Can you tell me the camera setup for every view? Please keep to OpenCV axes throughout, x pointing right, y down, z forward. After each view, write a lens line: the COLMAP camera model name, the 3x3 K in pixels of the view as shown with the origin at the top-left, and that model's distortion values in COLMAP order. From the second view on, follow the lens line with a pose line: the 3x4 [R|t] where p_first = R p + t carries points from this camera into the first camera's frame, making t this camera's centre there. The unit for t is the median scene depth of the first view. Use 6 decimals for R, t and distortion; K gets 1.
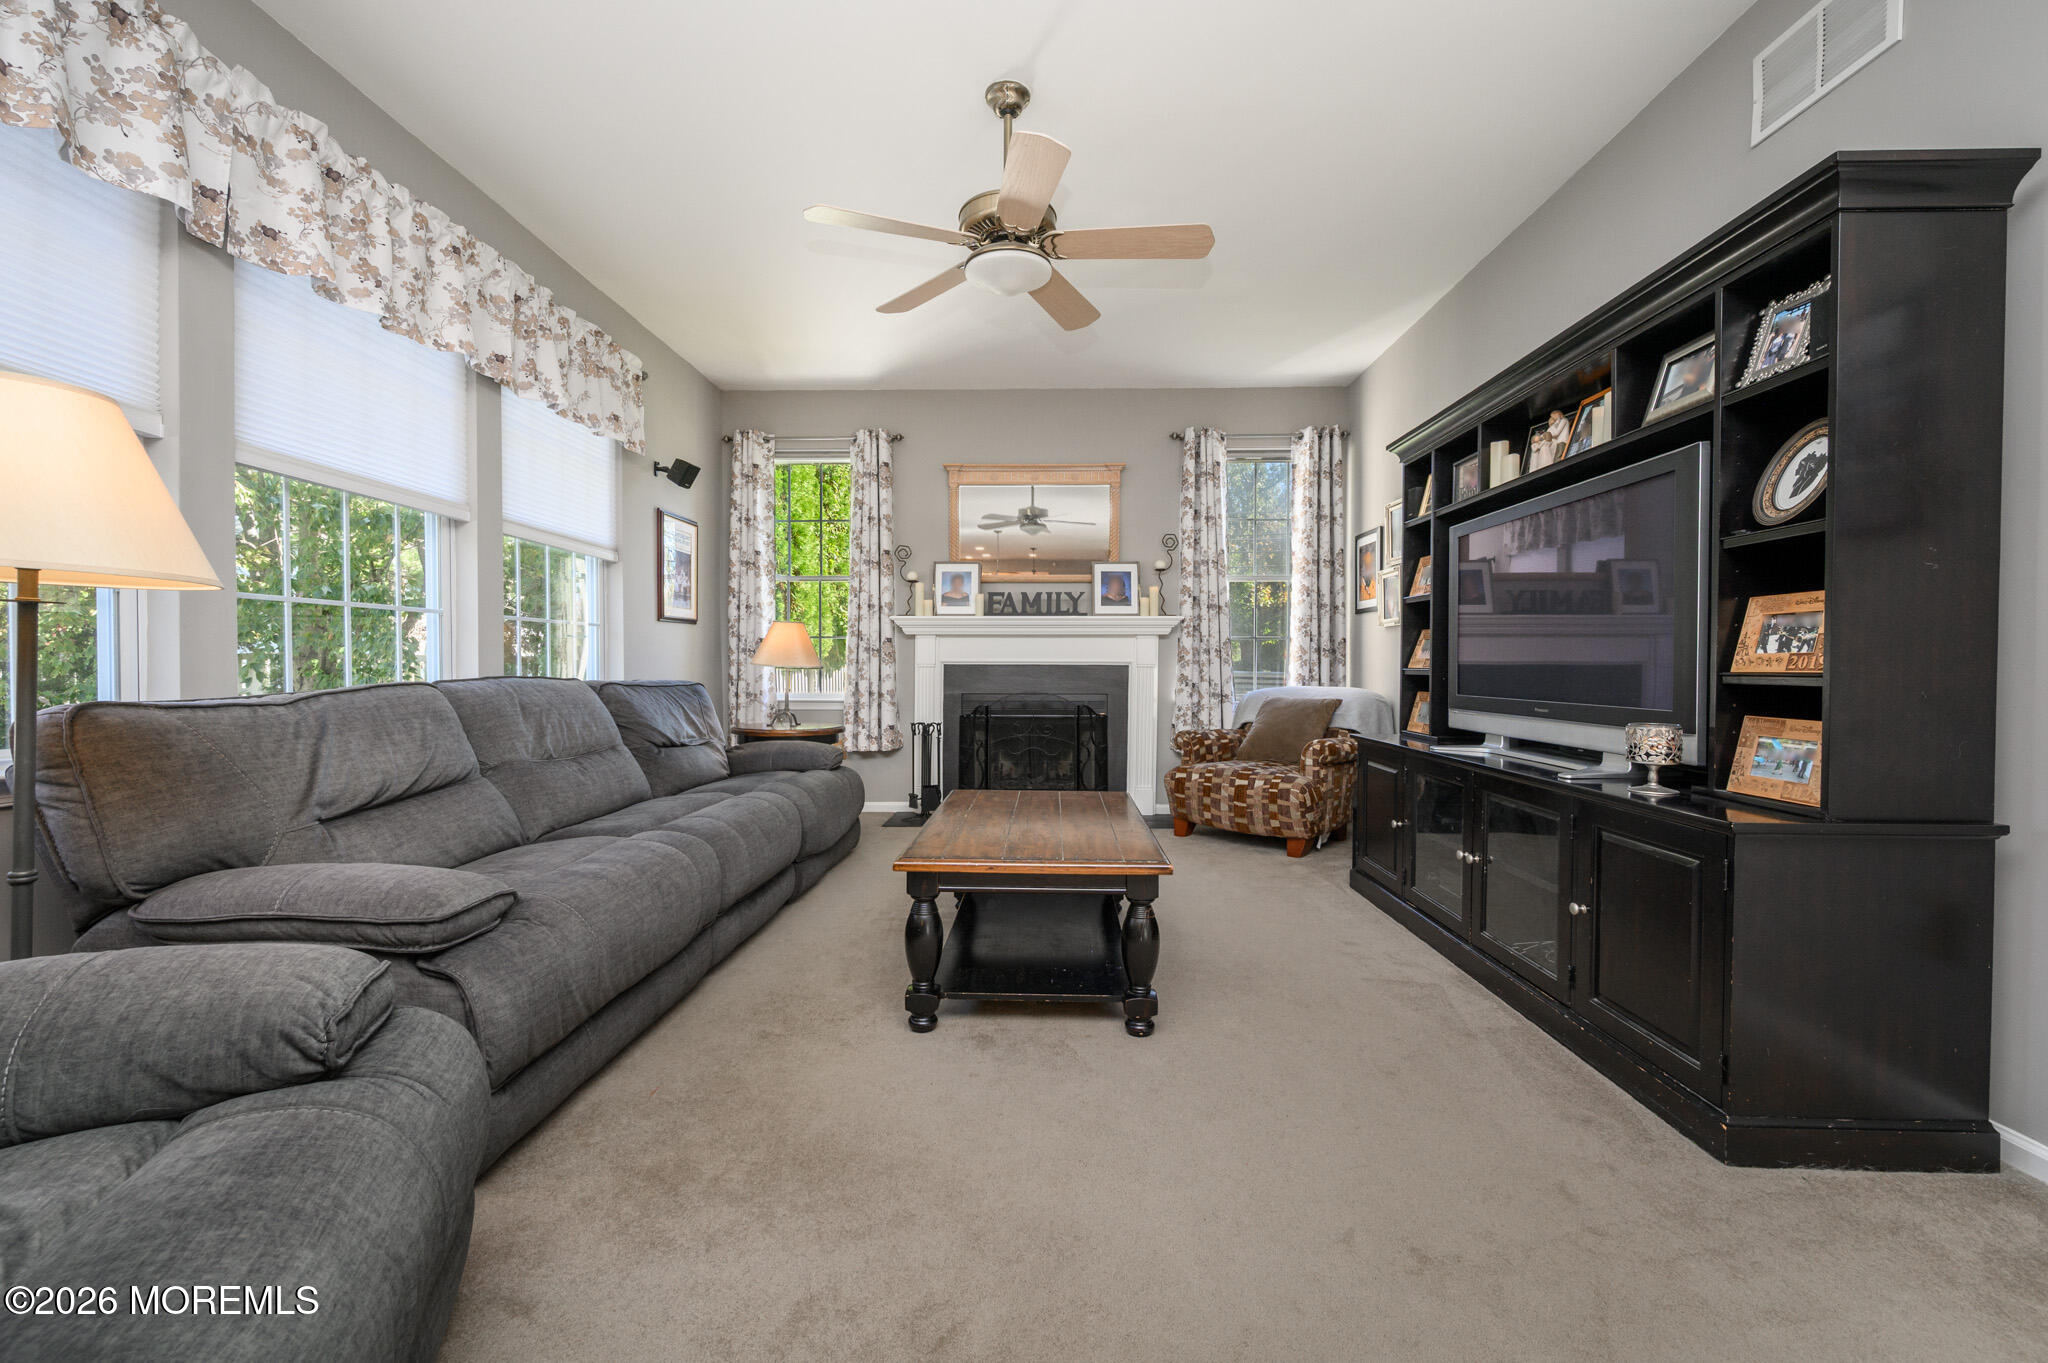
lens RADIAL K [[816.1, 0, 908.2], [0, 816.1, 691.6], [0, 0, 1]] dist [0.022761, -0.000033]
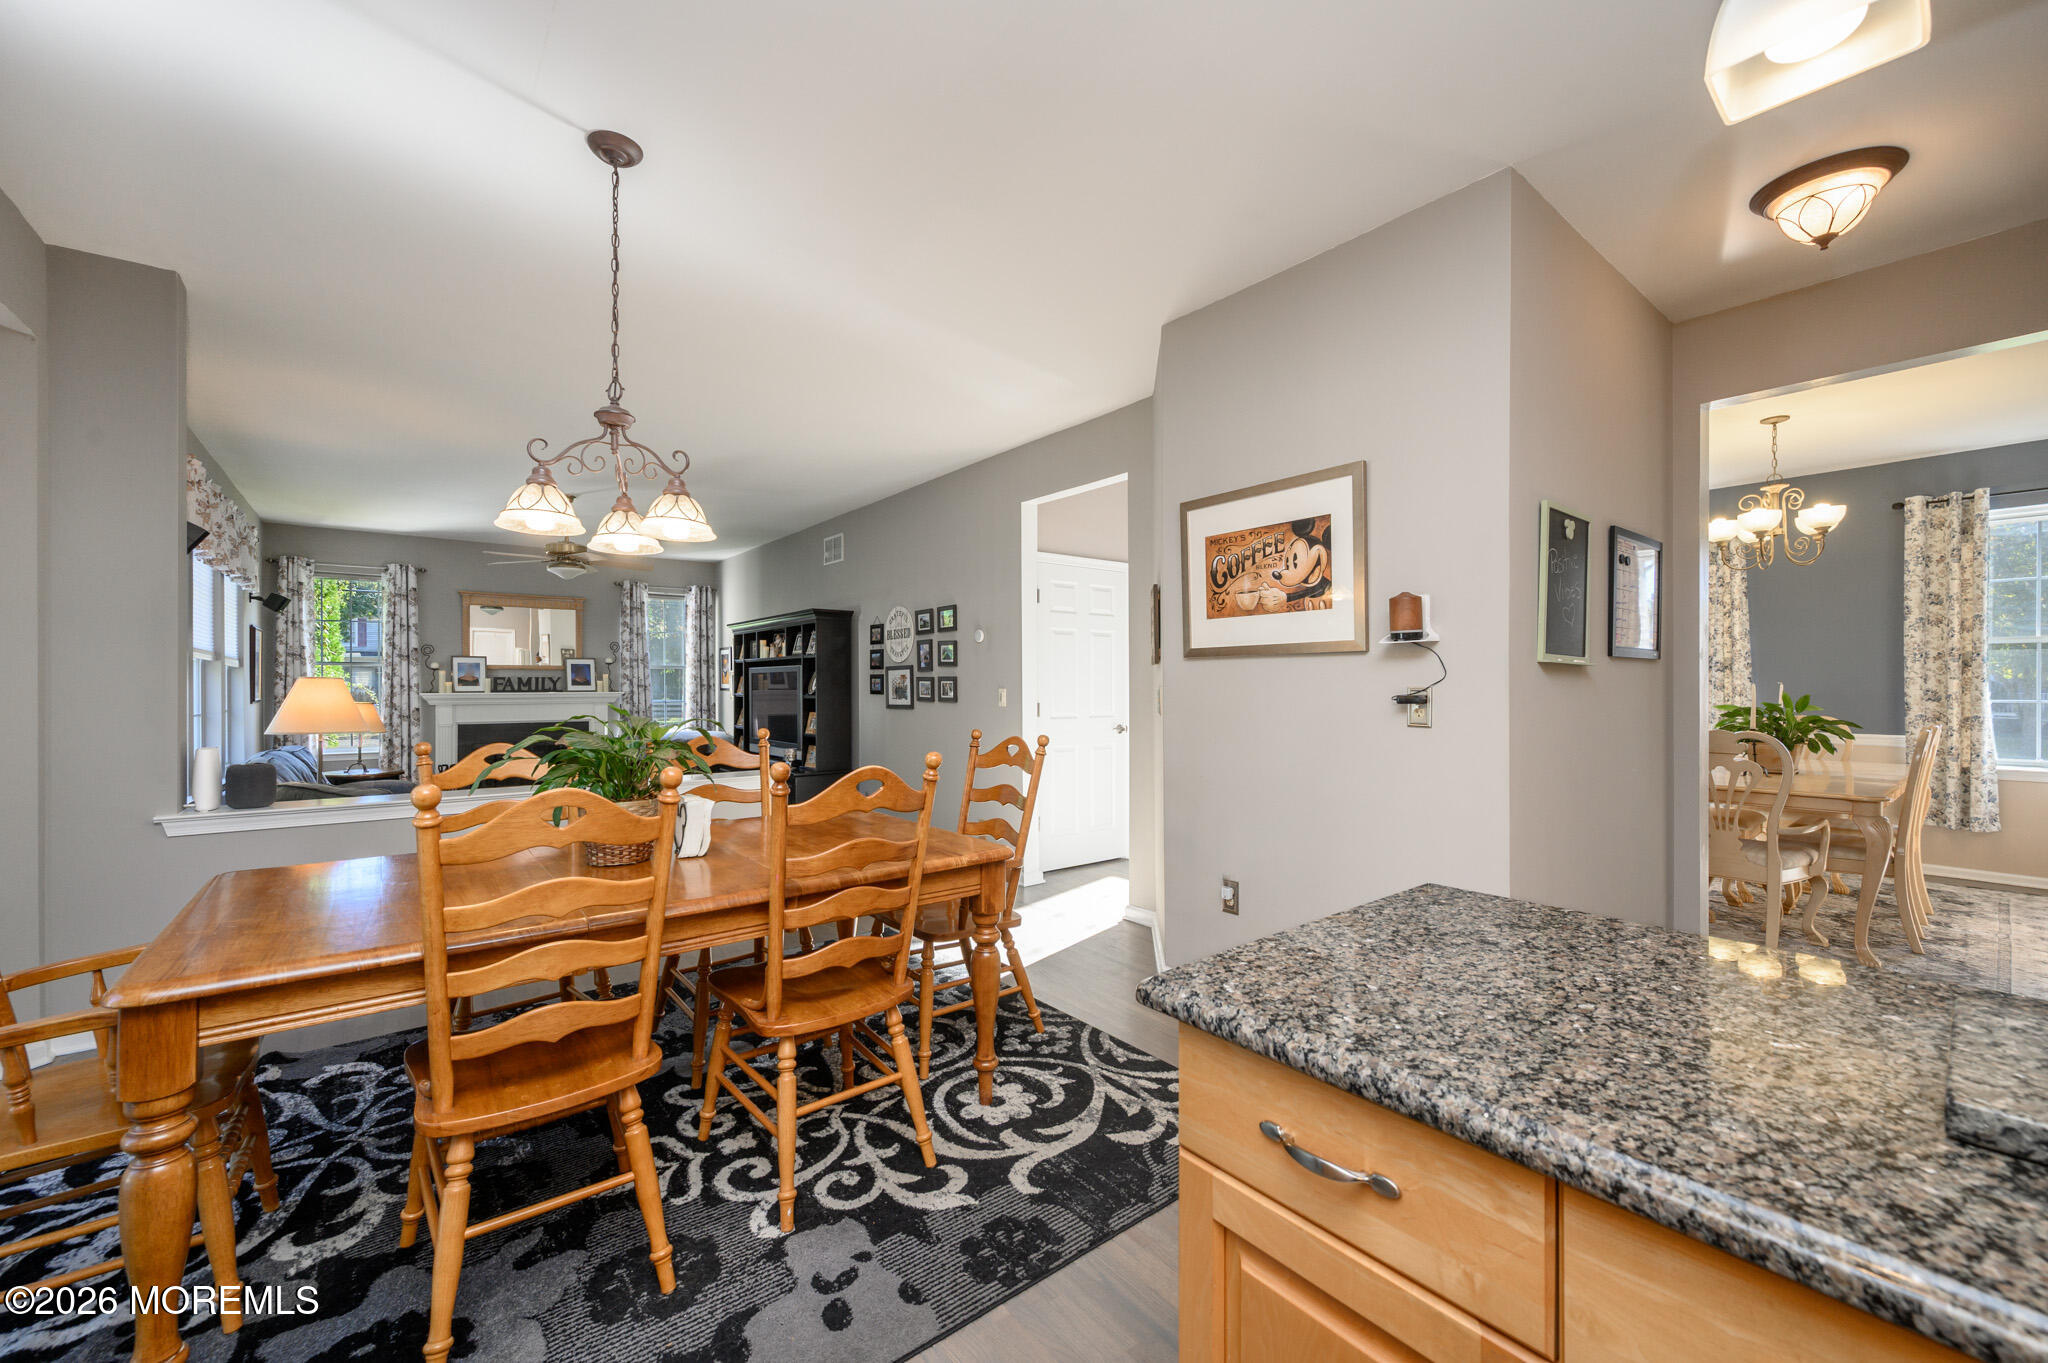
lens RADIAL K [[805.9, 0, 1024.0], [0, 805.9, 681.5], [0, 0, 1]] dist [-0.002621, -0.000493]
pose [[0.671501, 0.012348, 0.740900, -0.357246], [0.021779, 0.999100, -0.036391, -0.036776], [-0.740683, 0.040572, 0.670628, -0.762232]]
